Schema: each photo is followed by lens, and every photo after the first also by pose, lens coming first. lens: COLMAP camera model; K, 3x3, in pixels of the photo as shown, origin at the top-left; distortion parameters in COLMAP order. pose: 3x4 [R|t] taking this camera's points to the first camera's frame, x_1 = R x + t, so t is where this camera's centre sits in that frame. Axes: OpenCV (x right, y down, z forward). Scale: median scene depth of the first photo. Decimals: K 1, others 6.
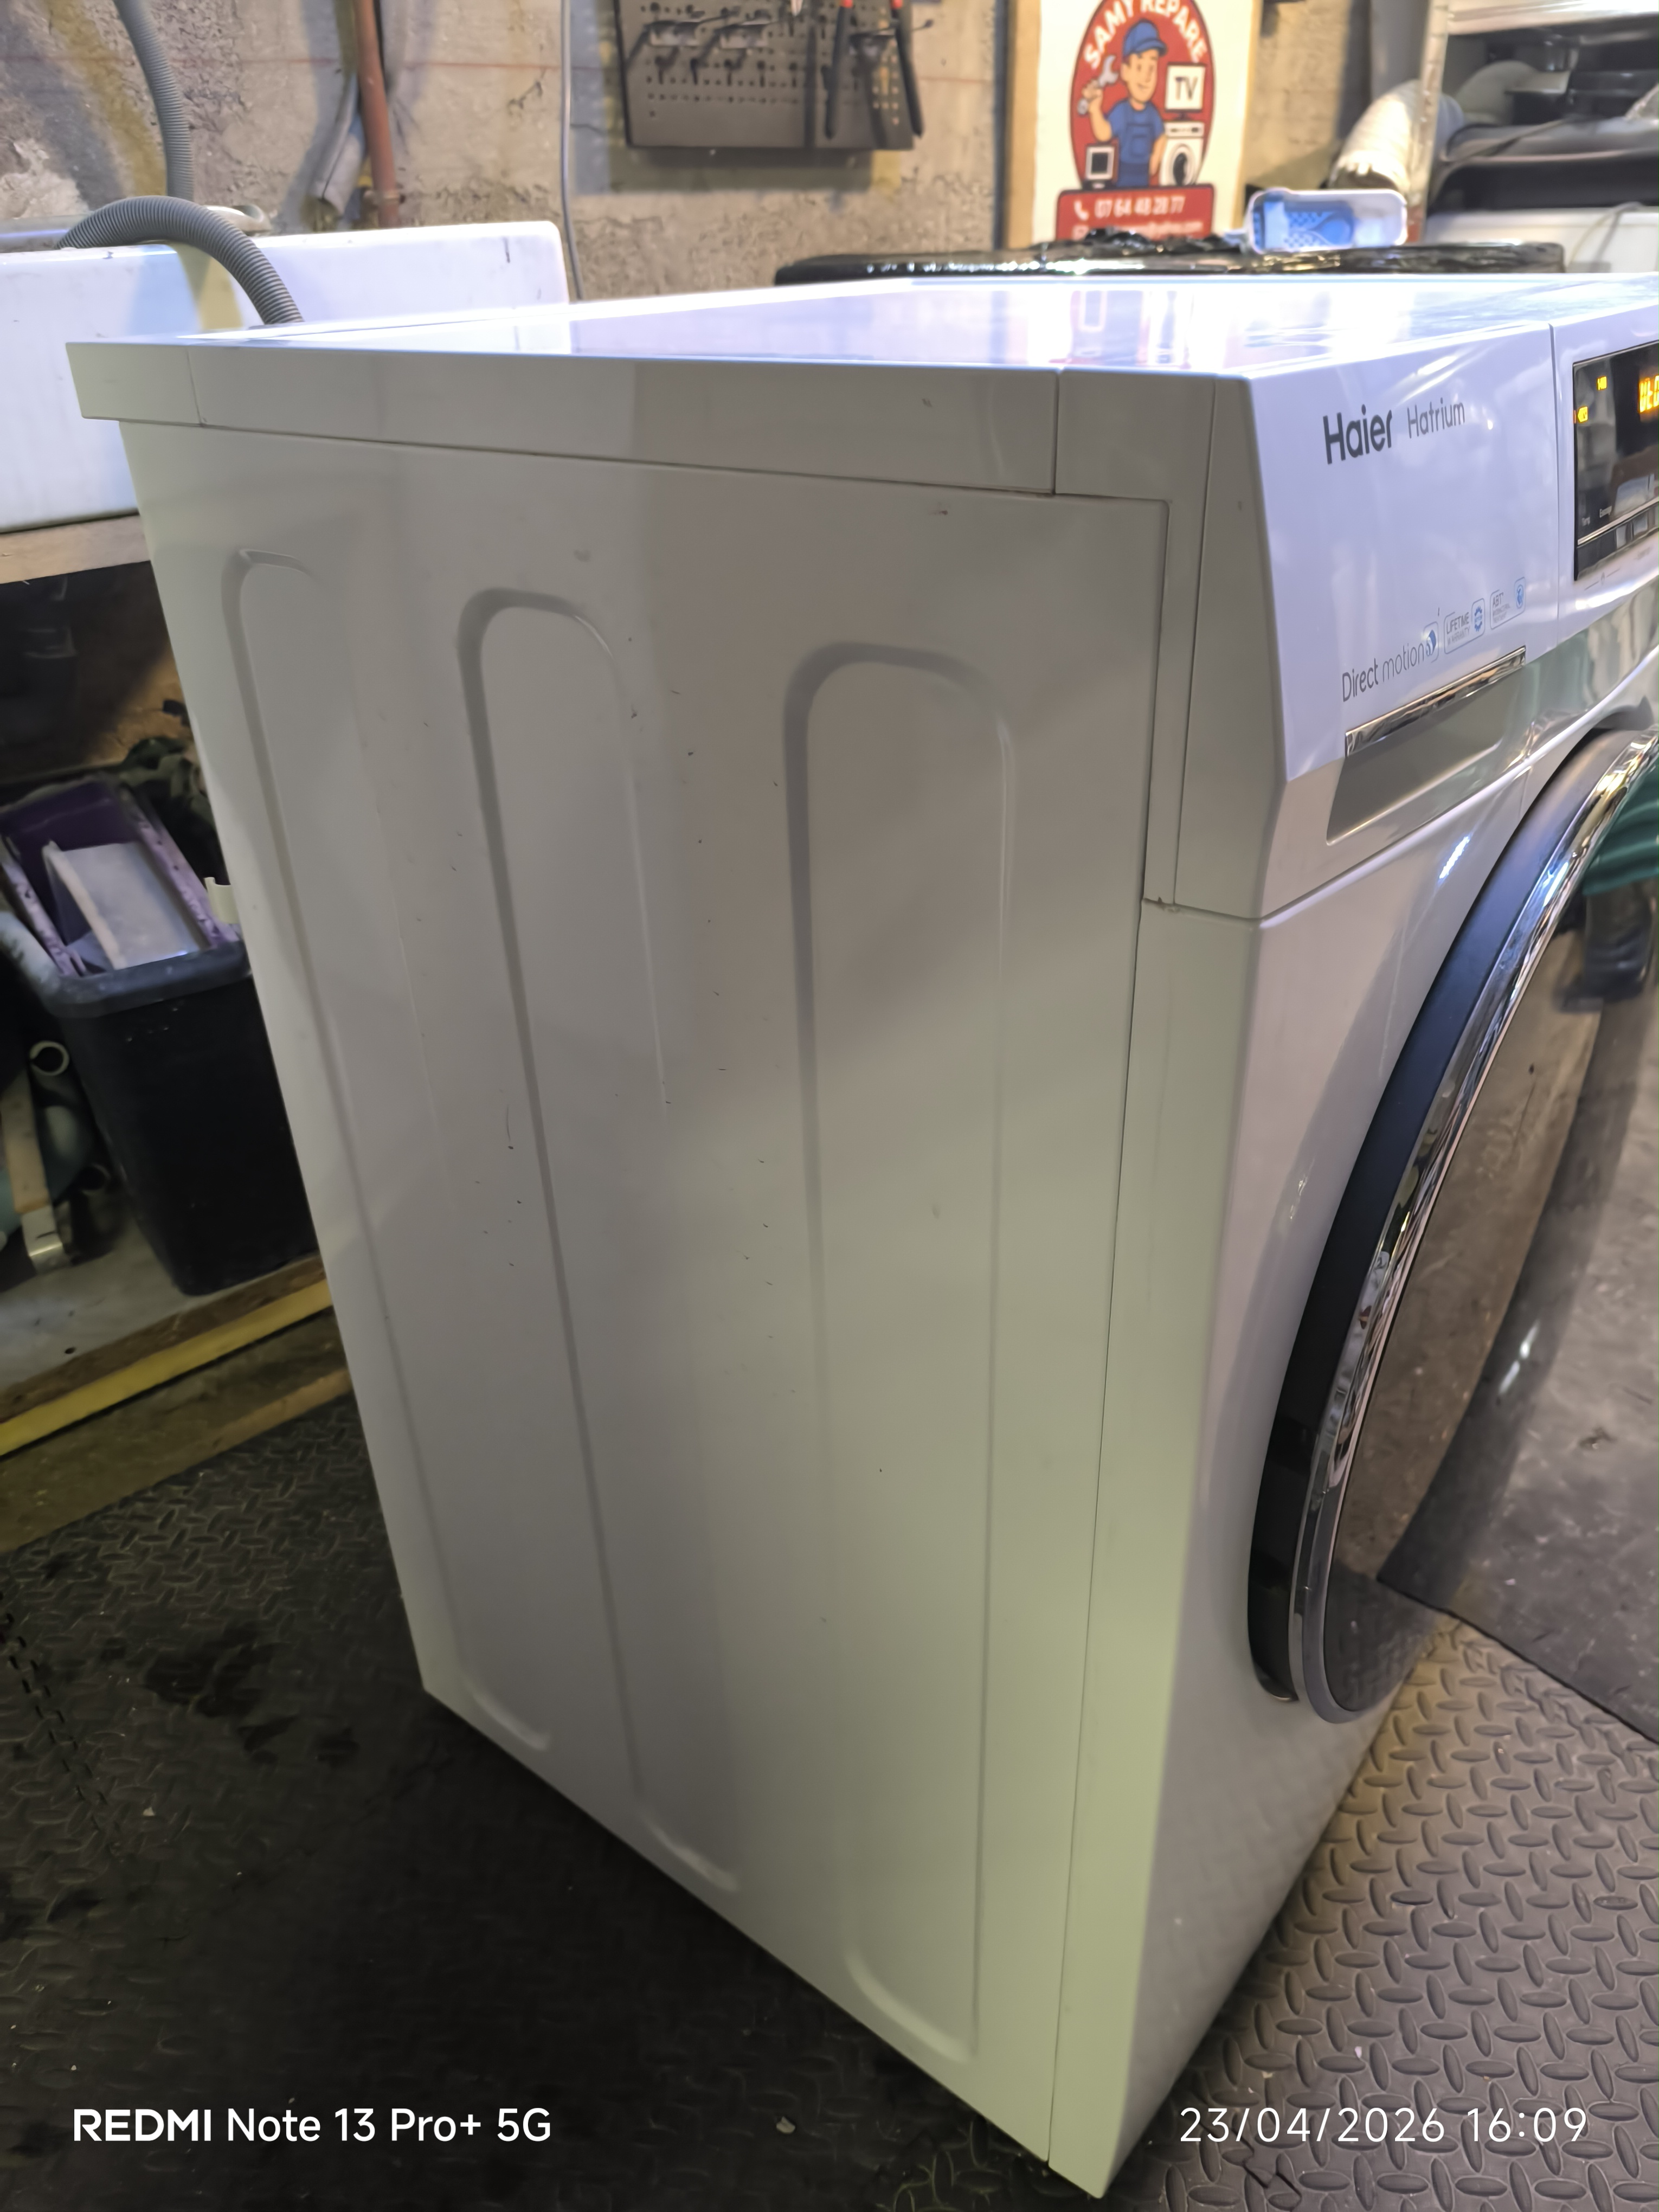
lens RADIAL K [[1576.1, 0, 762.5], [0, 1576.1, 1138.1], [0, 0, 1]] dist [0.023732, -0.031203]
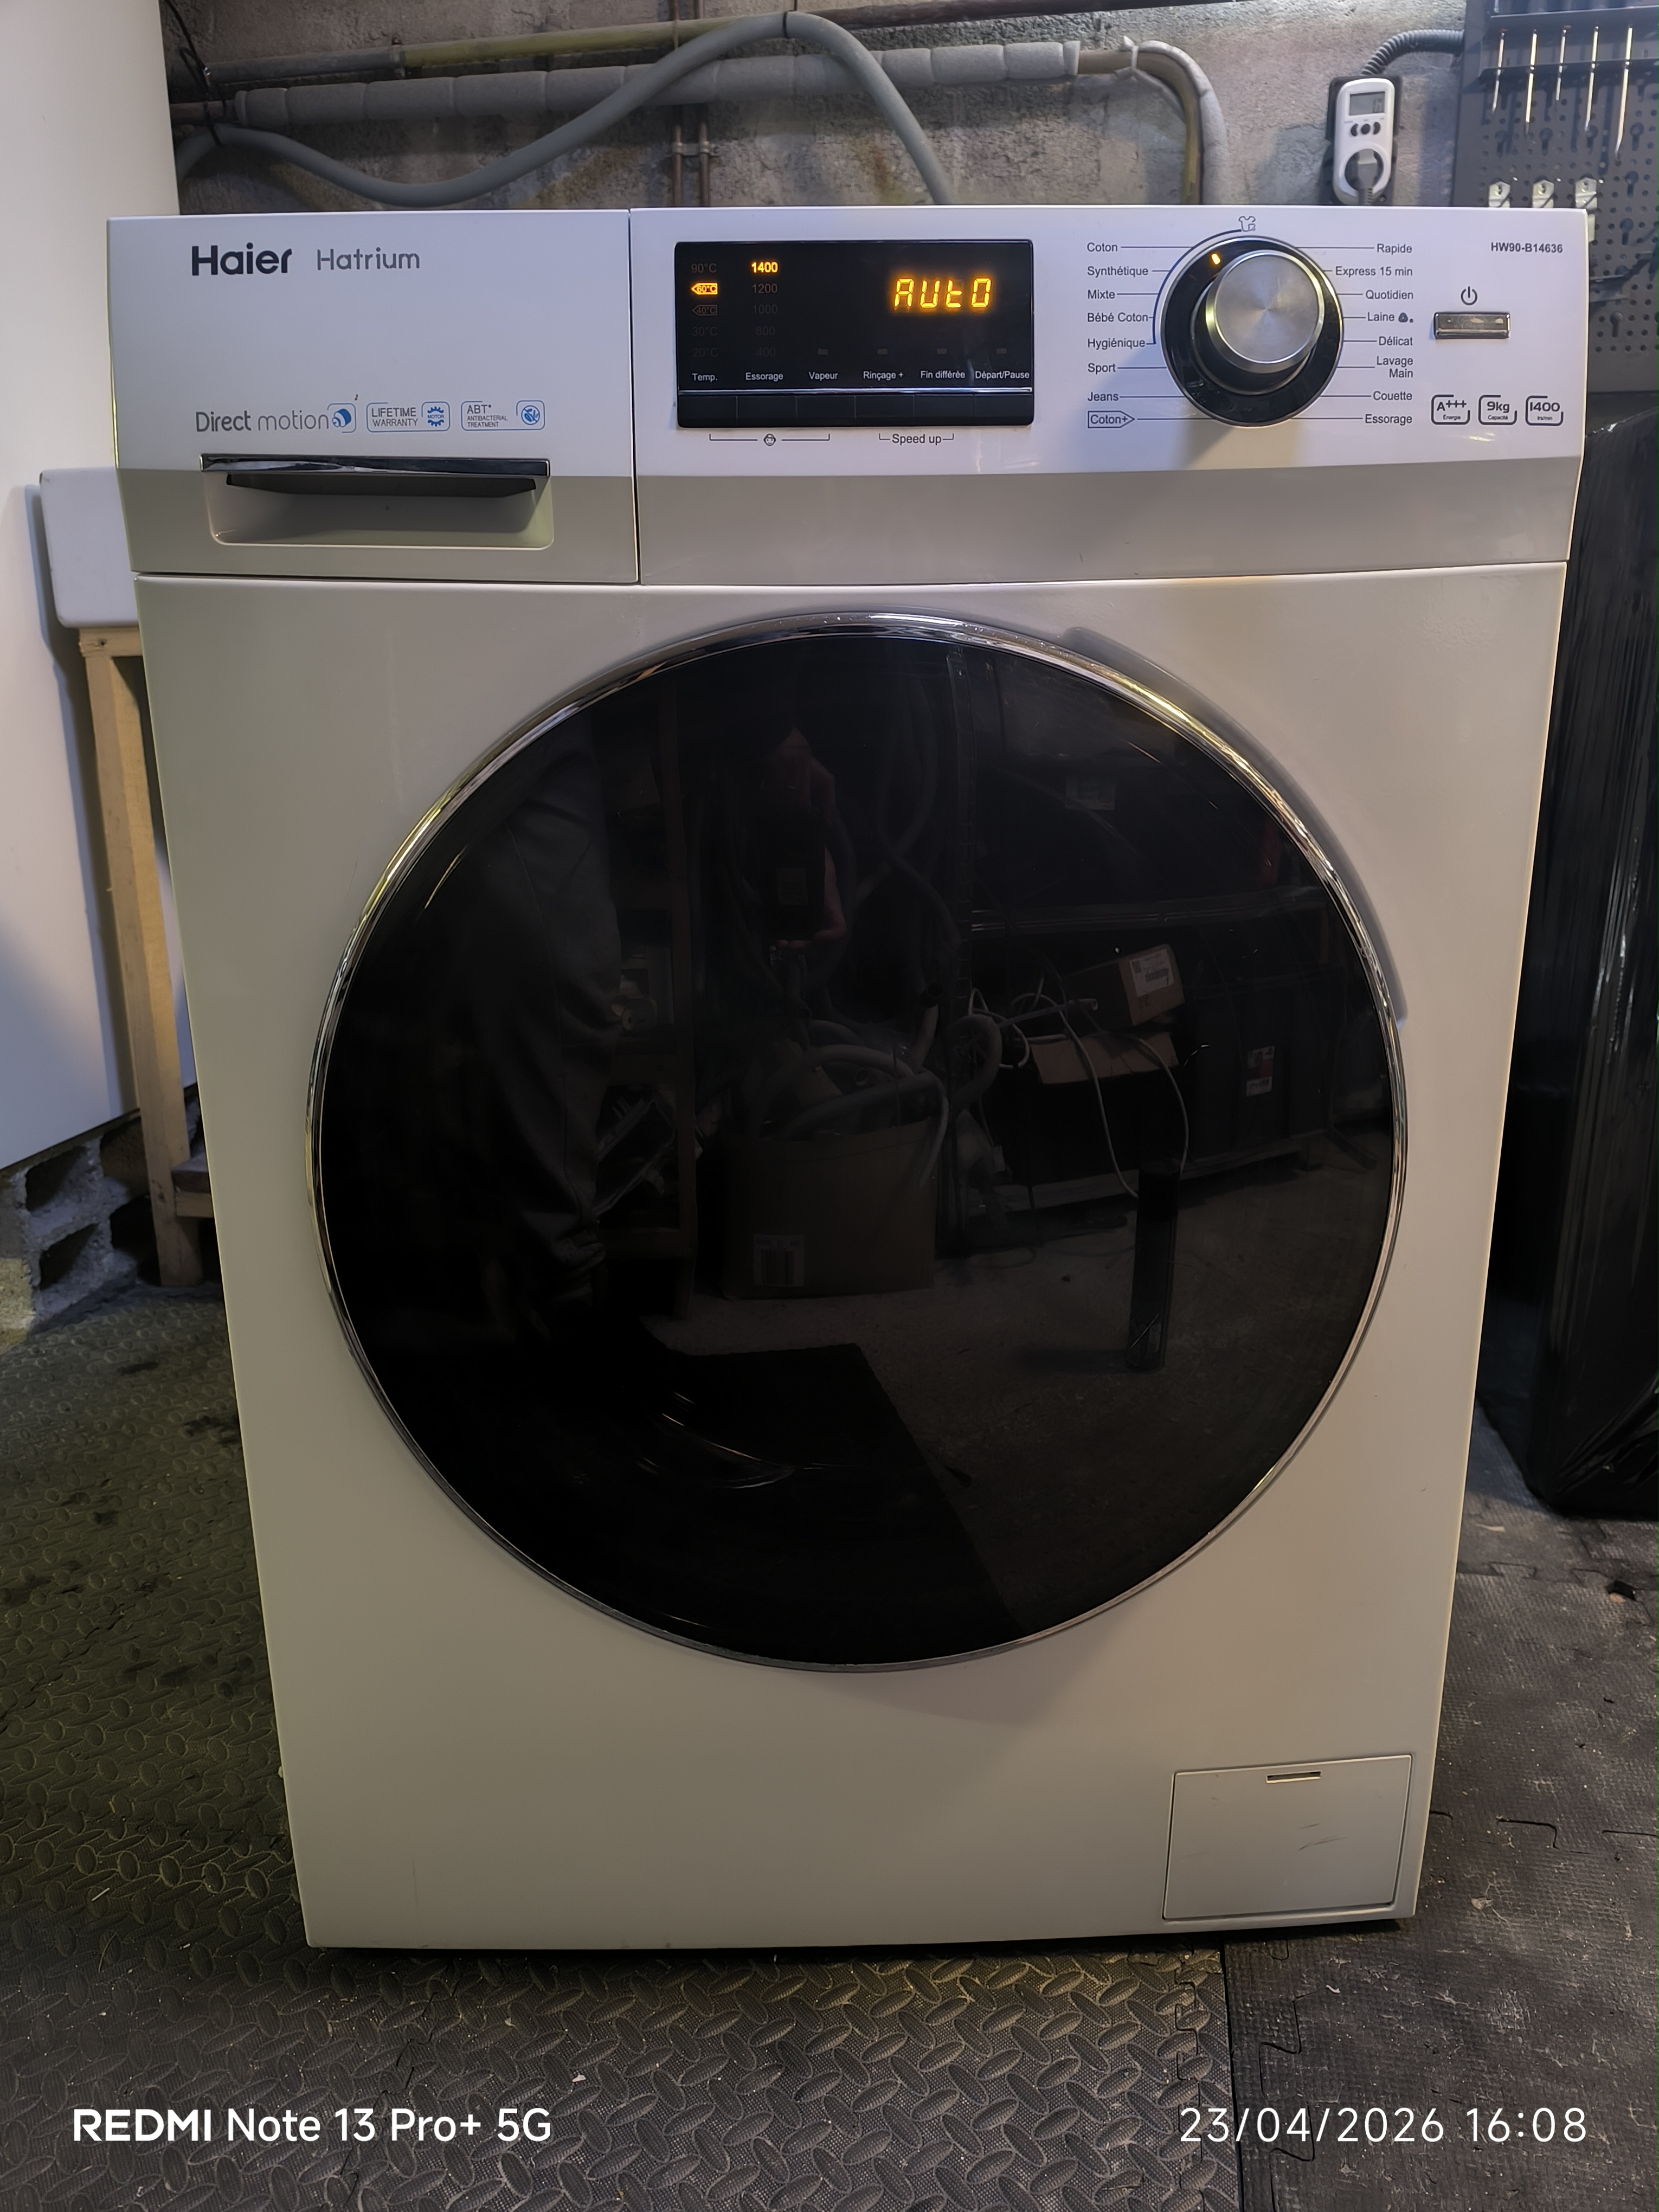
lens RADIAL K [[1576.1, 0, 767.9], [0, 1576.1, 1114.8], [0, 0, 1]] dist [0.023732, -0.031203]
pose [[0.611473, 0.252148, -0.750015, 0.813869], [-0.412670, 0.910374, -0.030383, 0.053368], [0.675133, 0.328087, 0.660723, 0.247181]]
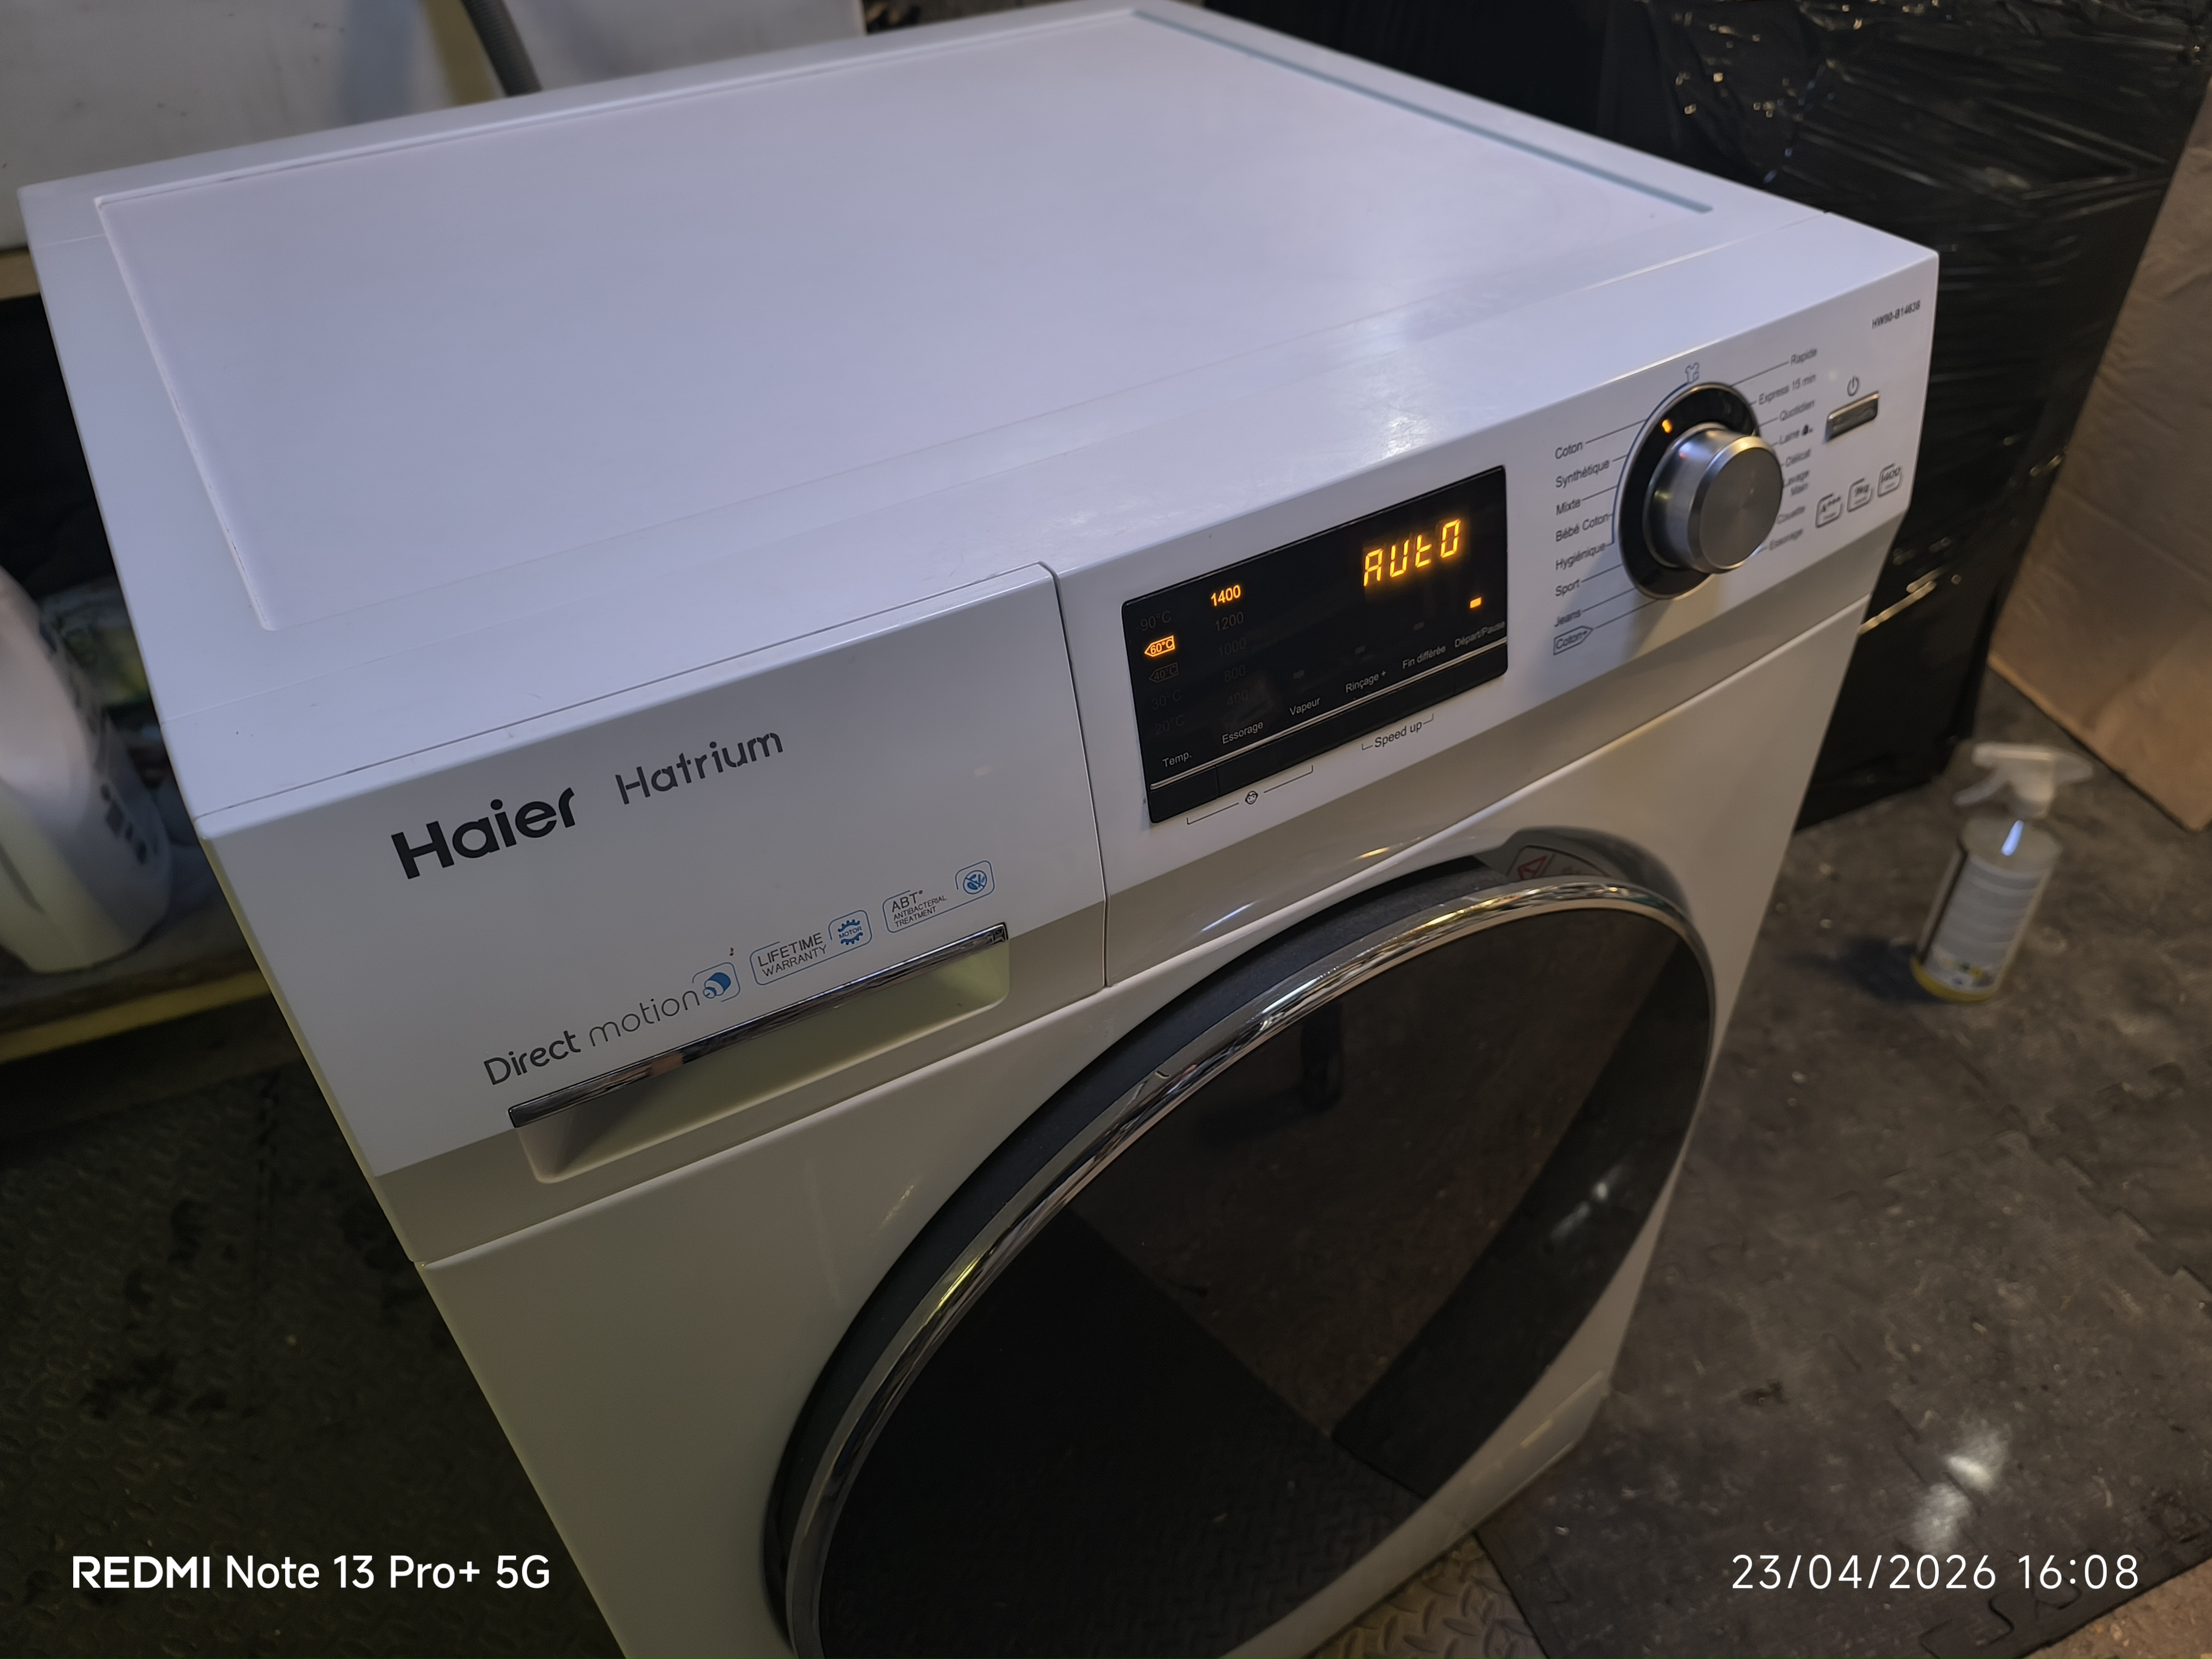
lens RADIAL K [[1576.1, 0, 1039.9], [0, 1576.1, 845.5], [0, 0, 1]] dist [0.023732, -0.031203]
pose [[0.941600, 0.218604, -0.256127, 0.361121], [-0.166085, 0.963167, 0.211482, -0.272473], [0.292924, -0.156593, 0.943225, 0.105001]]
